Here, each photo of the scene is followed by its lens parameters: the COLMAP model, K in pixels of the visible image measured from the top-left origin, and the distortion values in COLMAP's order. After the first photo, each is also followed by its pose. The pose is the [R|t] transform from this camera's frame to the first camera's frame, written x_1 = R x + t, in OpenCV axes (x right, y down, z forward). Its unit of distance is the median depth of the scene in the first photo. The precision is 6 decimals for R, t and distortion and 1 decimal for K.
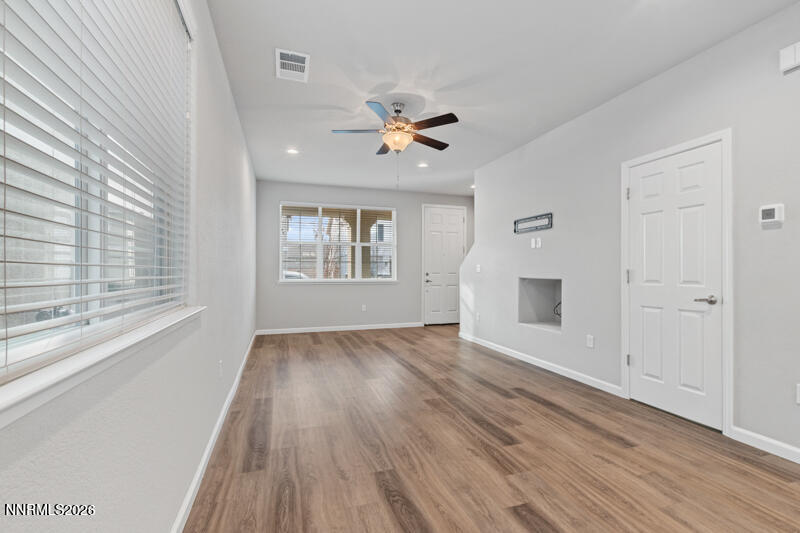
lens RADIAL K [[346.9, 0, 398.4], [0, 346.9, 269.7], [0, 0, 1]] dist [0.013947, -0.000522]
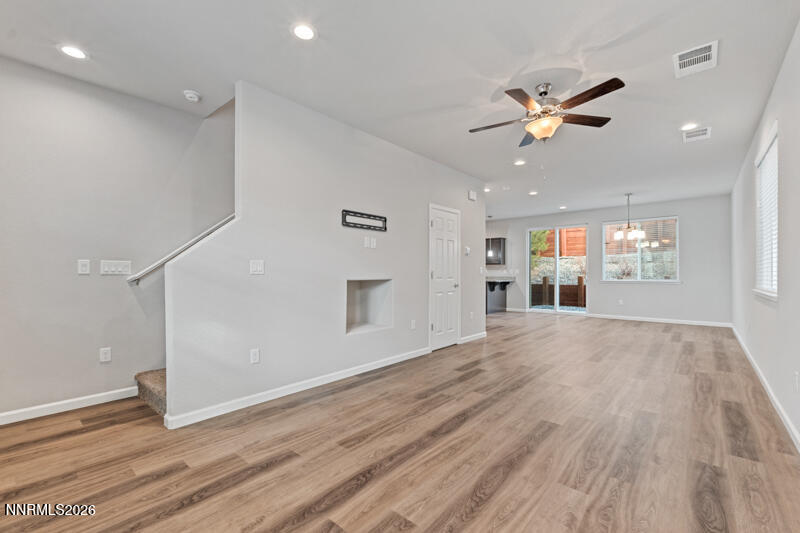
lens RADIAL K [[346.9, 0, 398.4], [0, 346.9, 269.7], [0, 0, 1]] dist [0.013947, -0.000522]
pose [[-0.505589, 0.003928, 0.862766, -0.562837], [-0.005522, 0.999954, -0.007789, 0.005868], [-0.862757, -0.008702, -0.505544, 1.703515]]
